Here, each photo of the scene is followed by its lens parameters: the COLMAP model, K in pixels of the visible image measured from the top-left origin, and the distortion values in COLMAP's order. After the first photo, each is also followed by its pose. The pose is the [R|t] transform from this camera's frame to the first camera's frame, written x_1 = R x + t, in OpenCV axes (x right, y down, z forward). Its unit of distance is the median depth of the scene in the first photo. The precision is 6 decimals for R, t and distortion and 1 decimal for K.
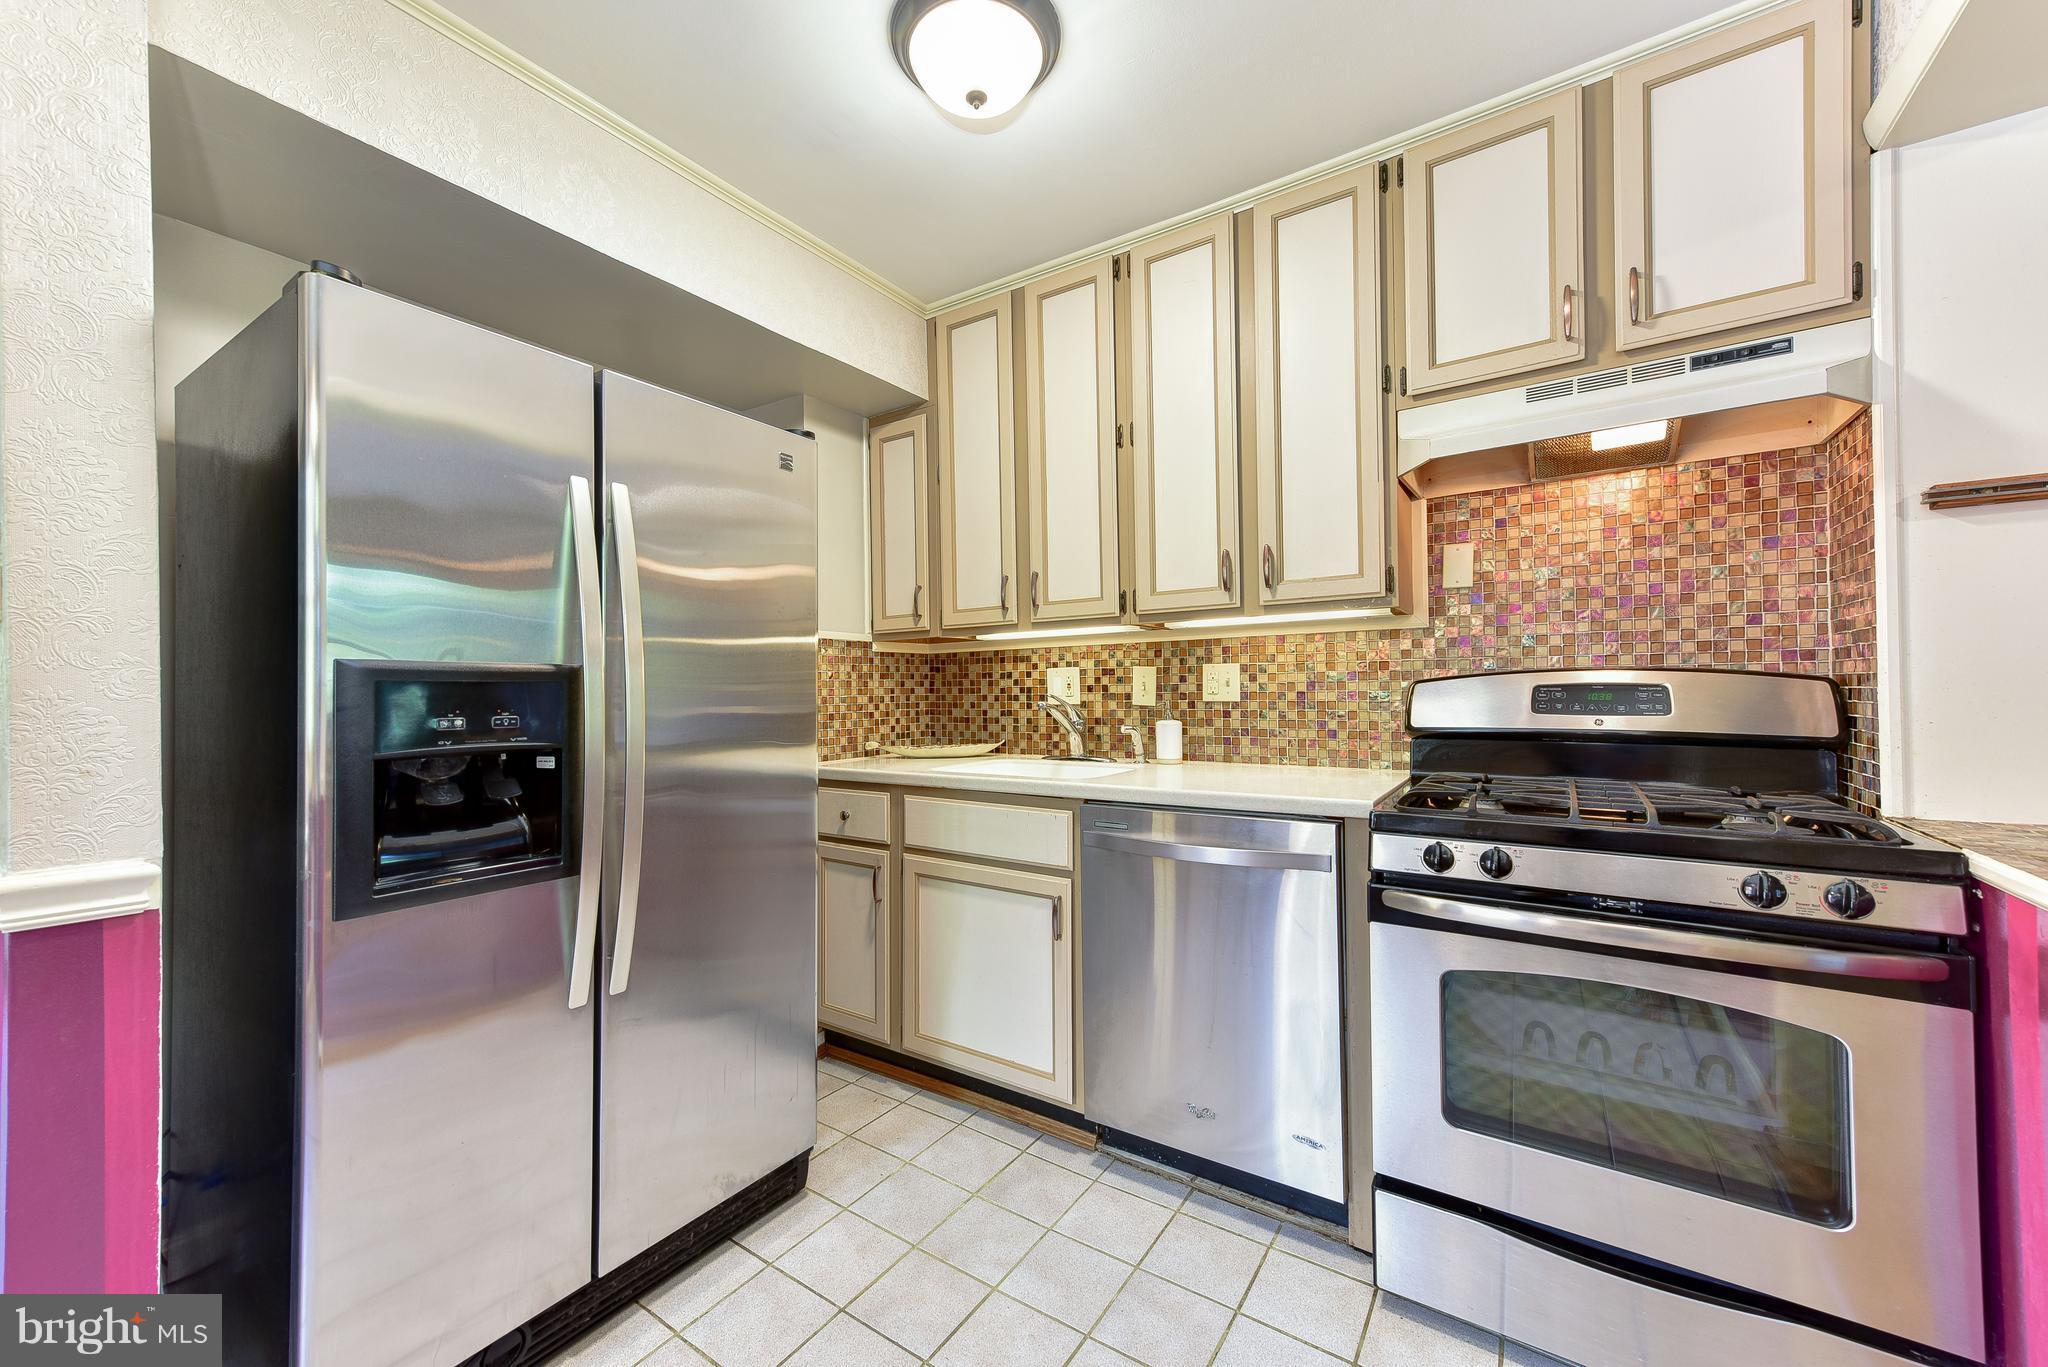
lens RADIAL K [[793.3, 0, 1021.3], [0, 793.3, 686.2], [0, 0, 1]] dist [0.014692, -0.000431]
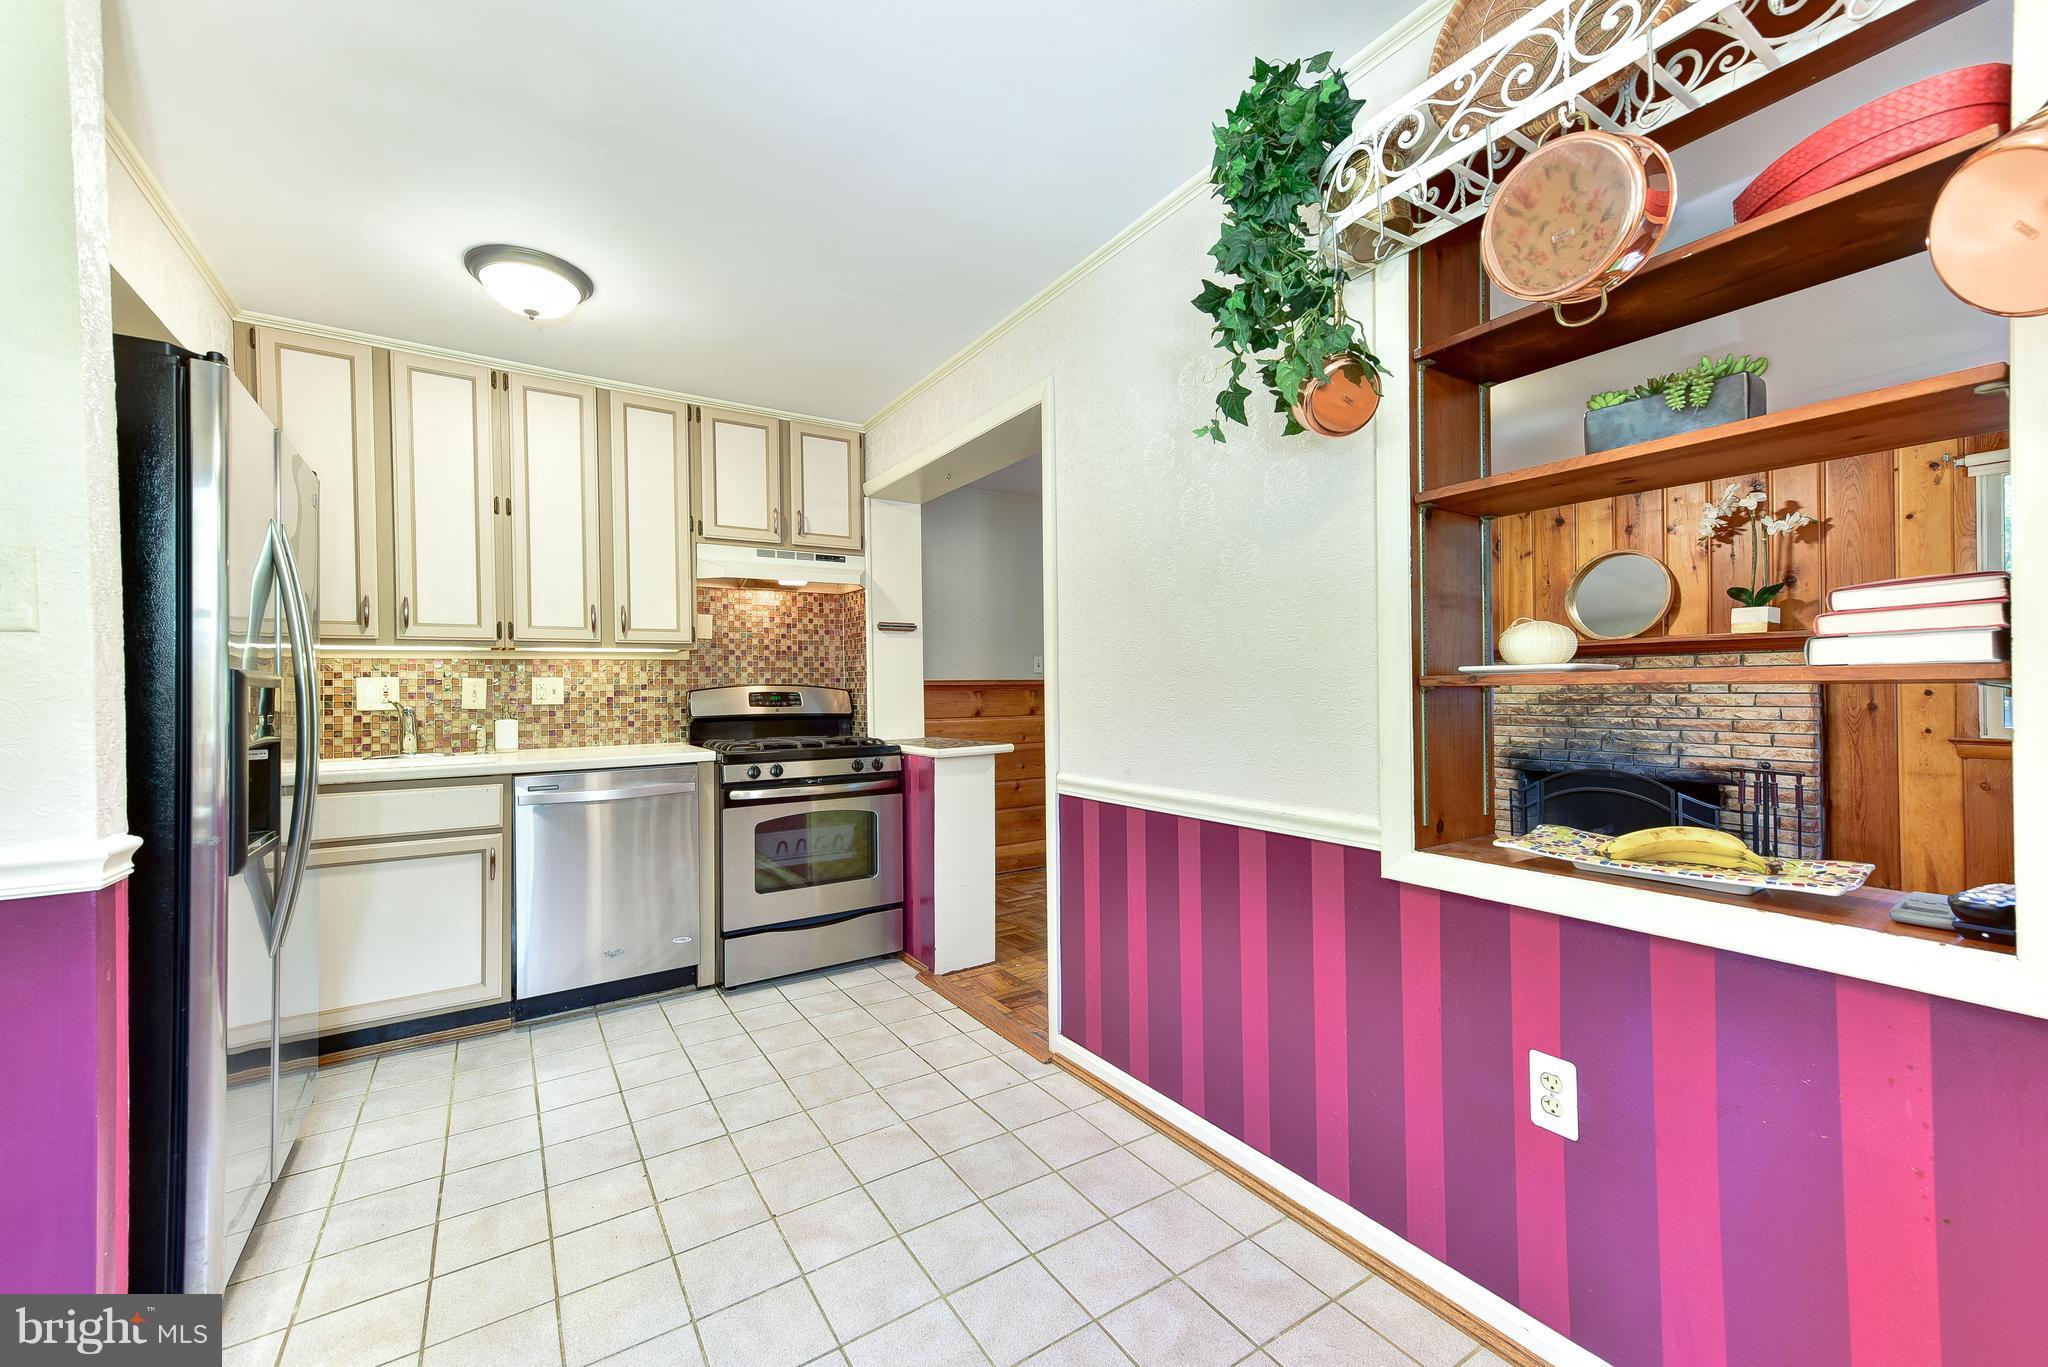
lens RADIAL K [[793.3, 0, 1017.1], [0, 793.3, 684.6], [0, 0, 1]] dist [0.014692, -0.000431]
pose [[0.386771, 0.011288, 0.922107, -0.932671], [0.002636, 0.999907, -0.013346, 0.006735], [-0.922172, 0.007593, 0.386706, -0.384485]]
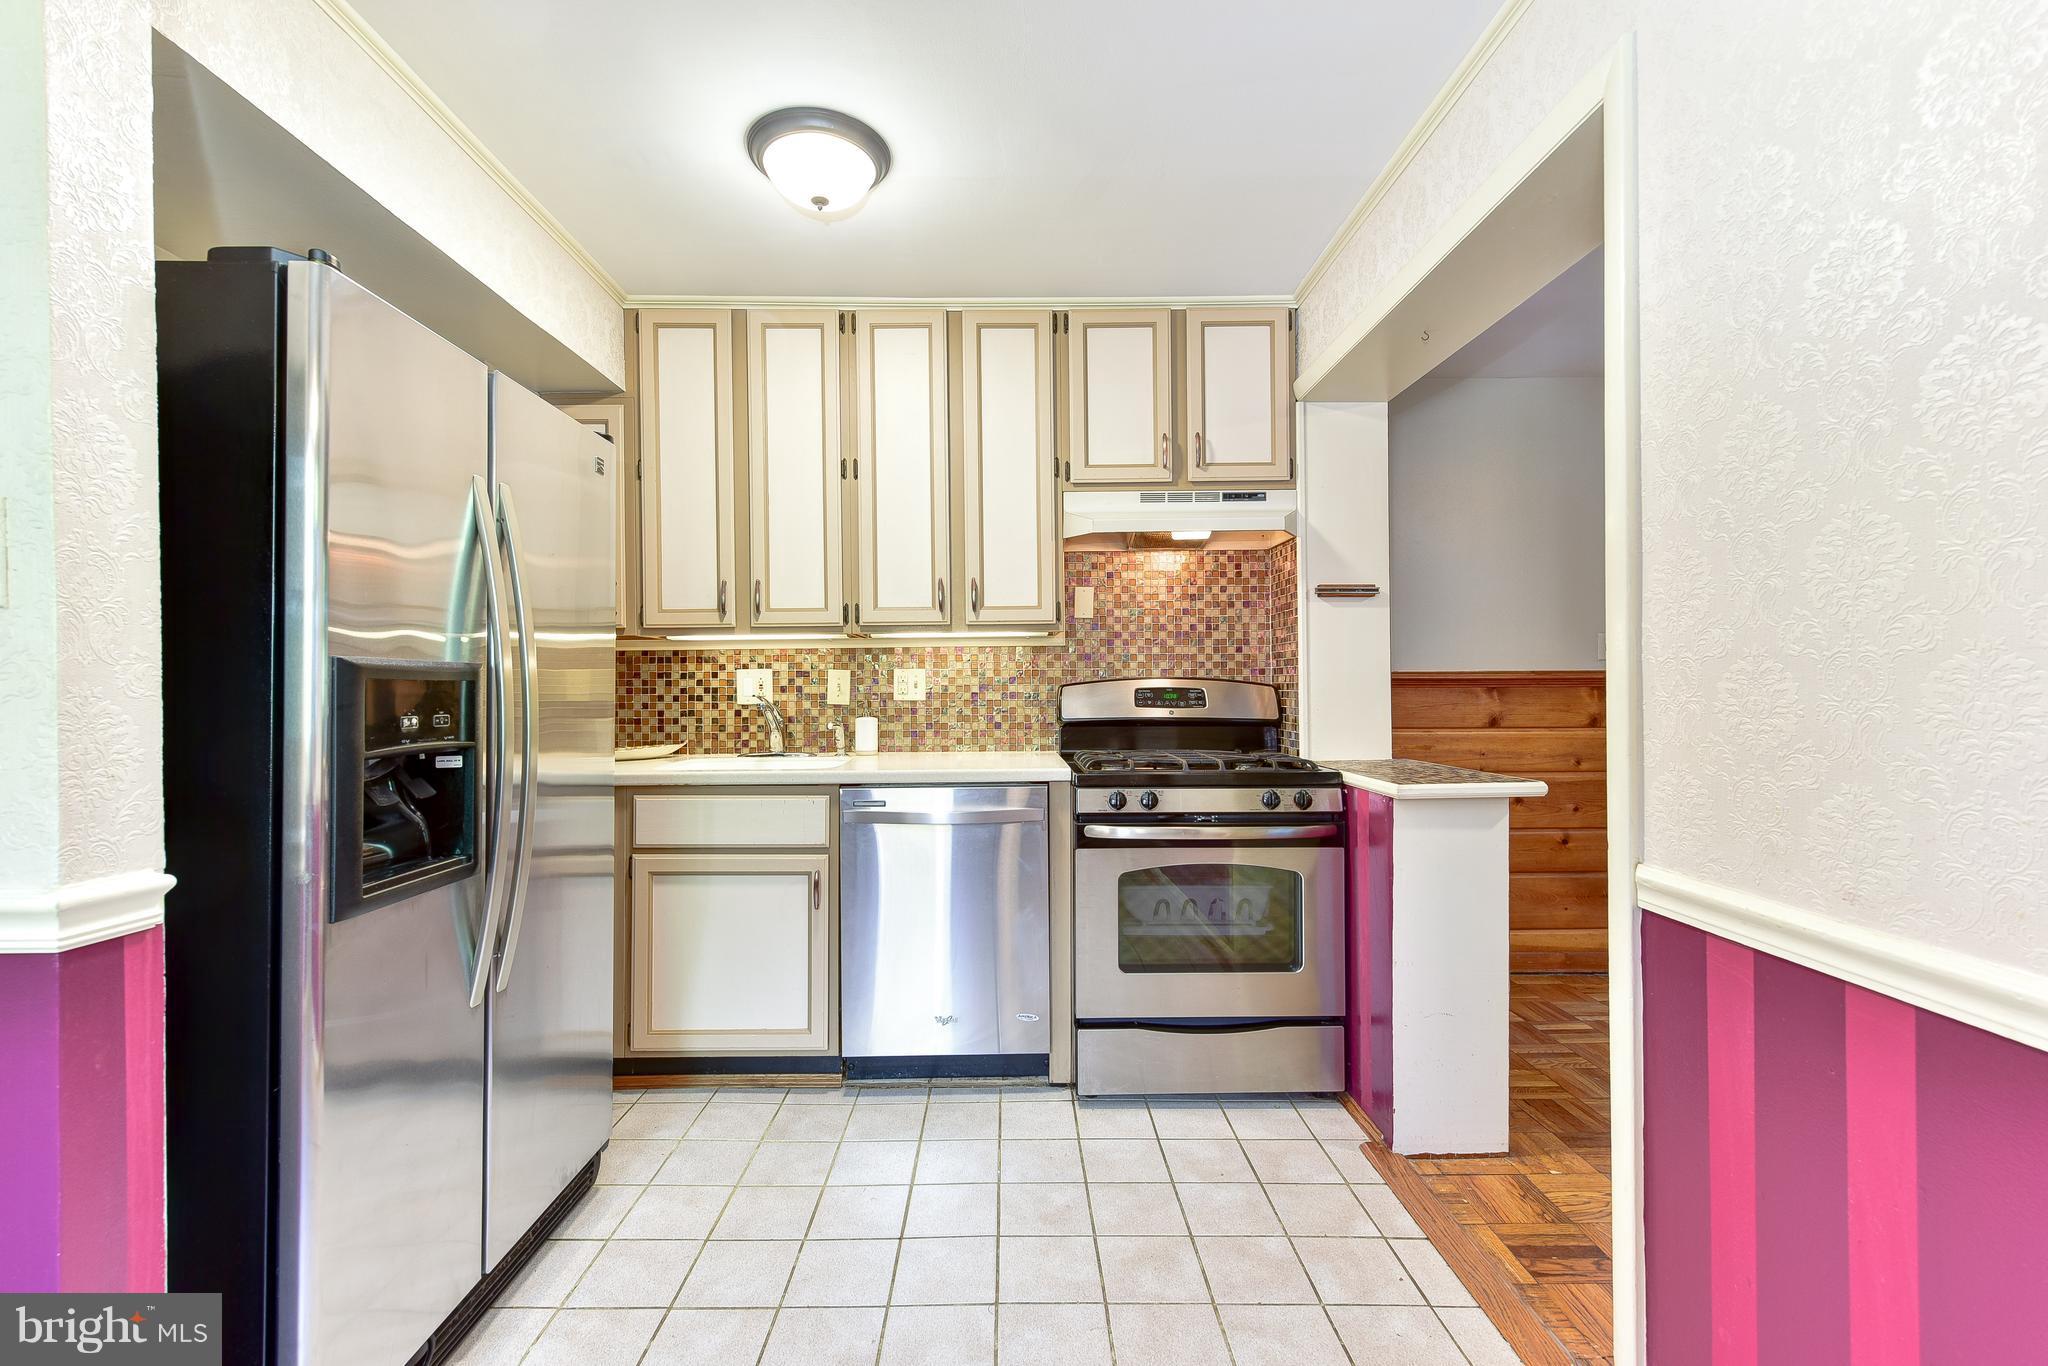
lens RADIAL K [[880.8, 0, 1020.7], [0, 880.8, 682.6], [0, 0, 1]] dist [0.006784, -0.000092]
pose [[0.820815, 0.008932, 0.571125, -0.472338], [-0.006204, 0.999958, -0.006721, 0.000113], [-0.571161, 0.001974, 0.820836, -0.224923]]
